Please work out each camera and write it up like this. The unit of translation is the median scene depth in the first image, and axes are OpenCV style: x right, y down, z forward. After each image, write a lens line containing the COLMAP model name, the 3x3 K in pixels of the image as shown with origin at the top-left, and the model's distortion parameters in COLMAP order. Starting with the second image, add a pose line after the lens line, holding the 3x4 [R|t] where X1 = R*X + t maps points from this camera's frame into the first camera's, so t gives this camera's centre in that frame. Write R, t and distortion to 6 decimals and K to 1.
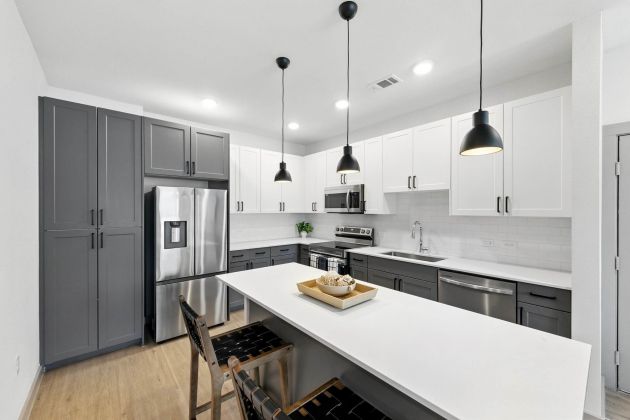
lens RADIAL K [[250.9, 0, 316.7], [0, 250.9, 210.9], [0, 0, 1]] dist [0.001632, -0.000104]
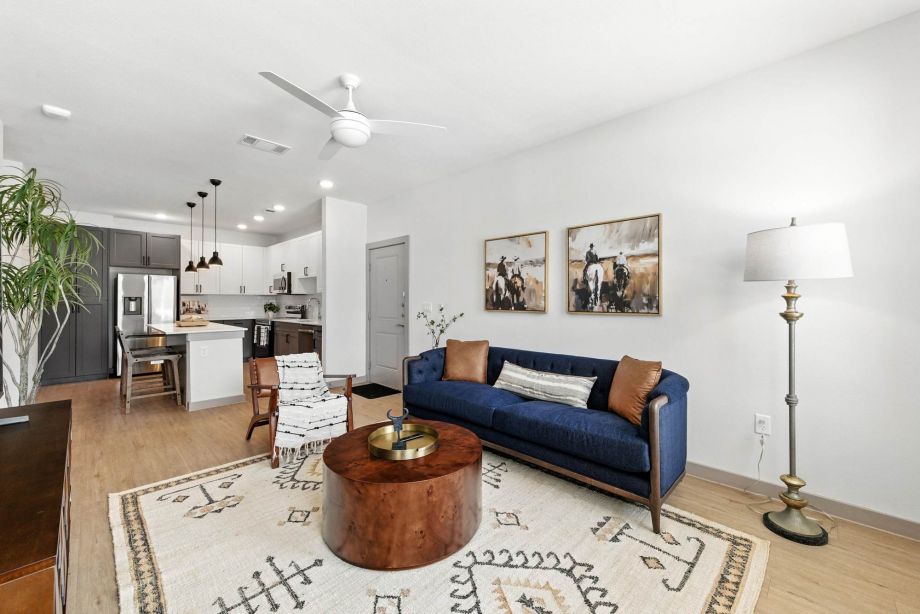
lens RADIAL K [[366.4, 0, 460.1], [0, 366.4, 297.4], [0, 0, 1]] dist [0.001632, -0.000104]
pose [[0.996181, -0.002000, 0.087292, 1.180914], [0.003680, 0.999811, -0.019081, 0.091517], [-0.087238, 0.019329, 0.996000, -1.333575]]
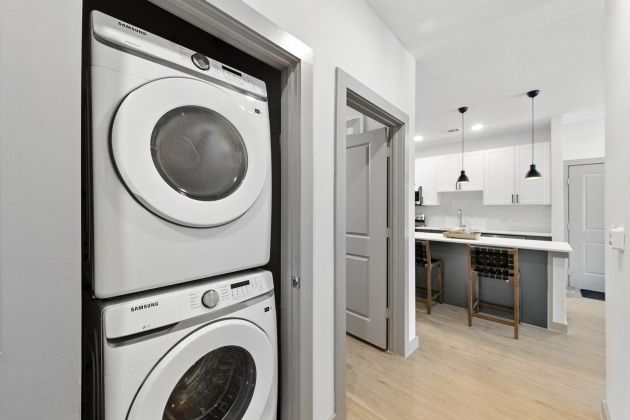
lens RADIAL K [[250.9, 0, 314.5], [0, 250.9, 207.9], [0, 0, 1]] dist [0.001632, -0.000104]
pose [[0.994235, 0.006115, 0.107047, -0.818975], [-0.005200, 0.999948, -0.008820, 0.057832], [-0.107095, 0.008212, 0.994215, -0.618531]]
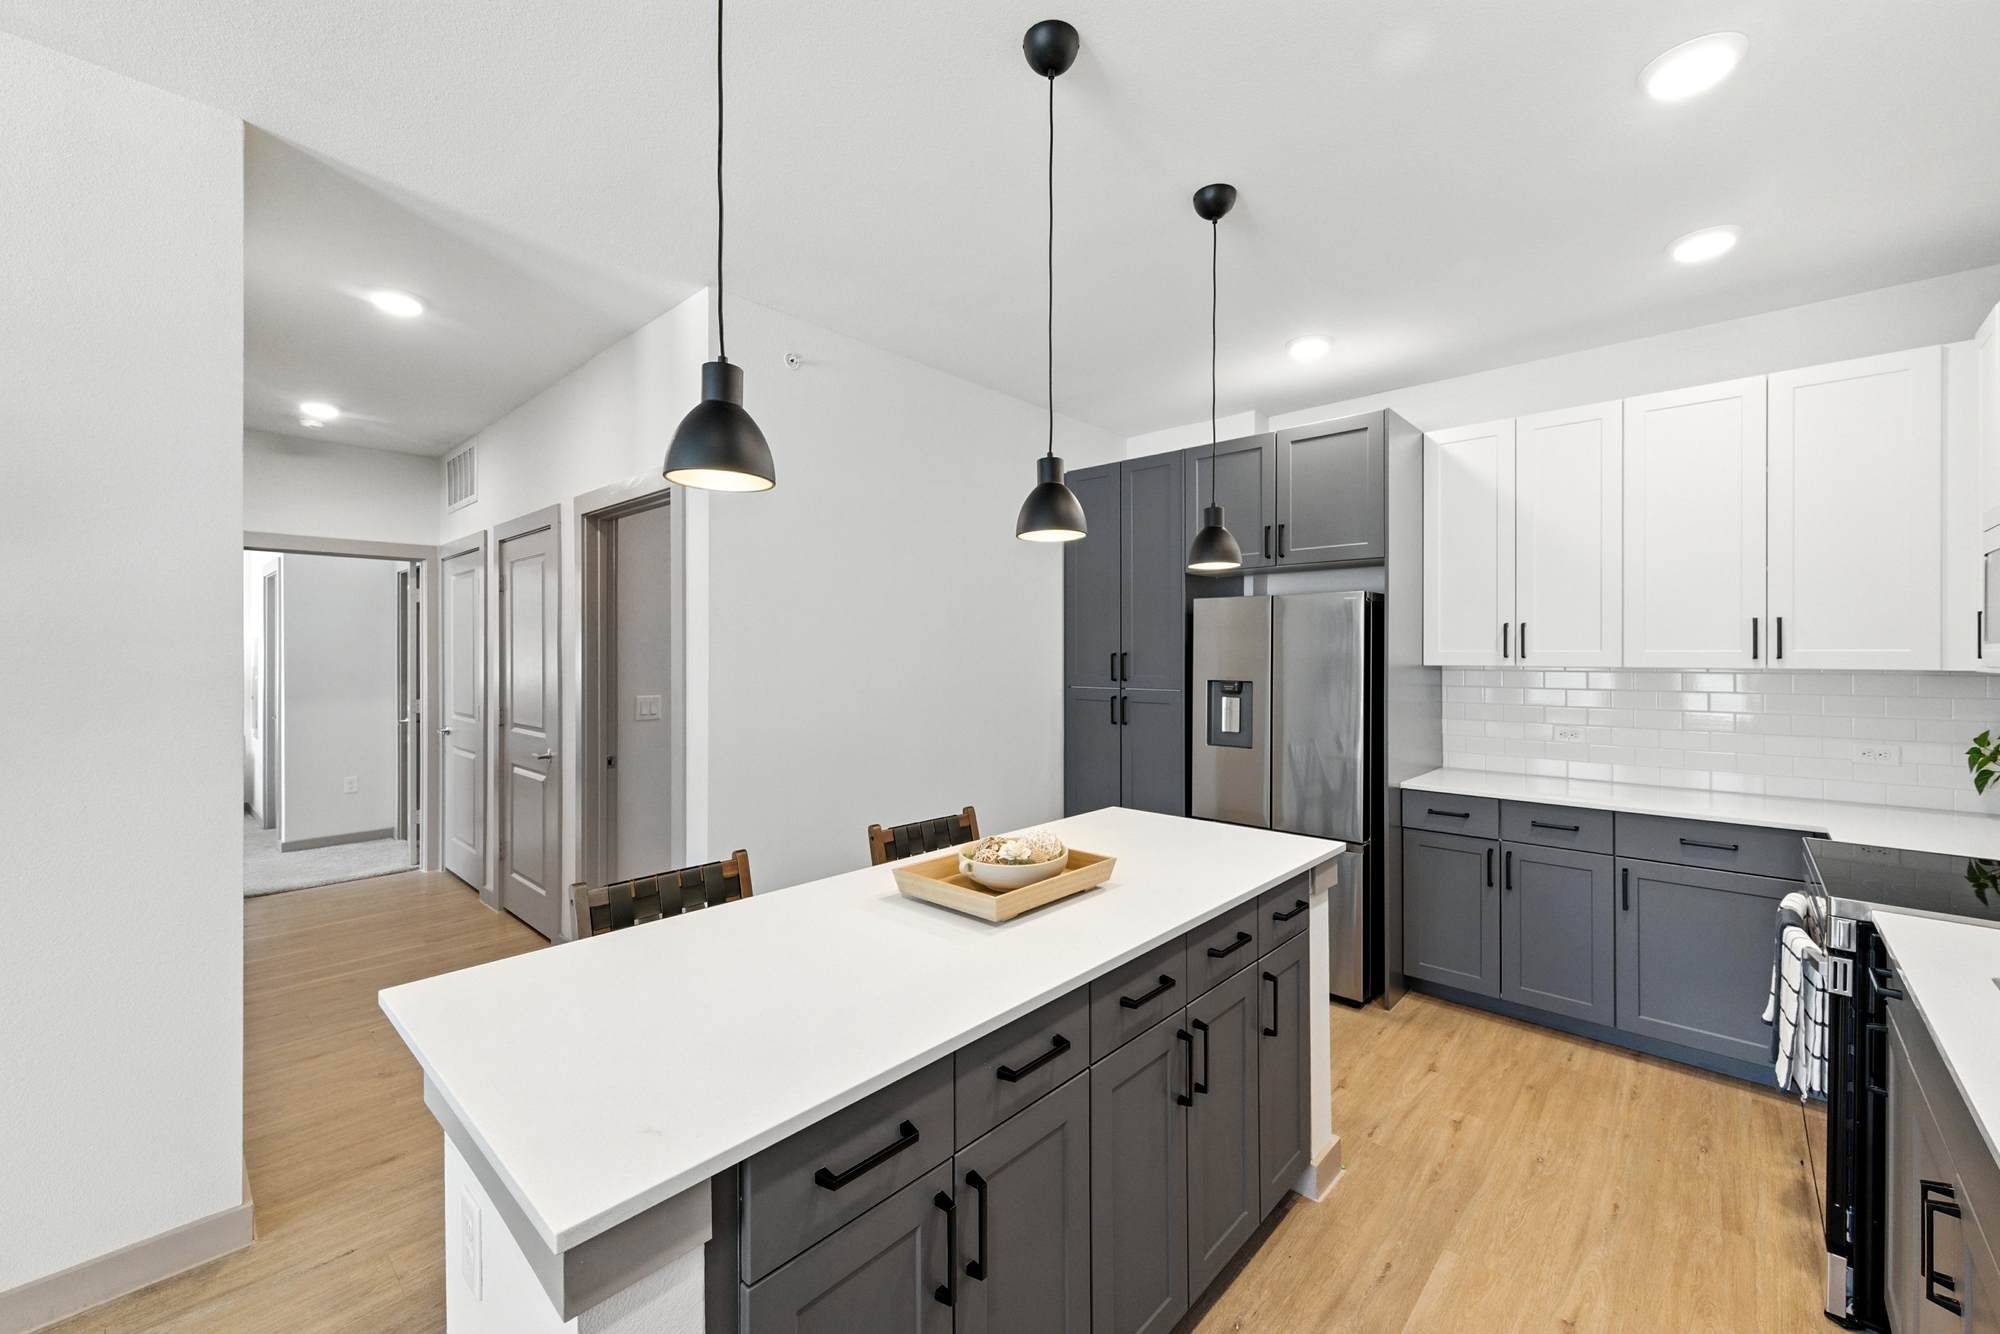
lens RADIAL K [[796.5, 0, 1004.2], [0, 796.5, 662.9], [0, 0, 1]] dist [0.001632, -0.000104]
pose [[0.118222, 0.008563, -0.992950, 0.671815], [-0.012041, 0.999902, 0.007190, 0.007072], [0.992914, 0.011106, 0.118314, 0.484760]]
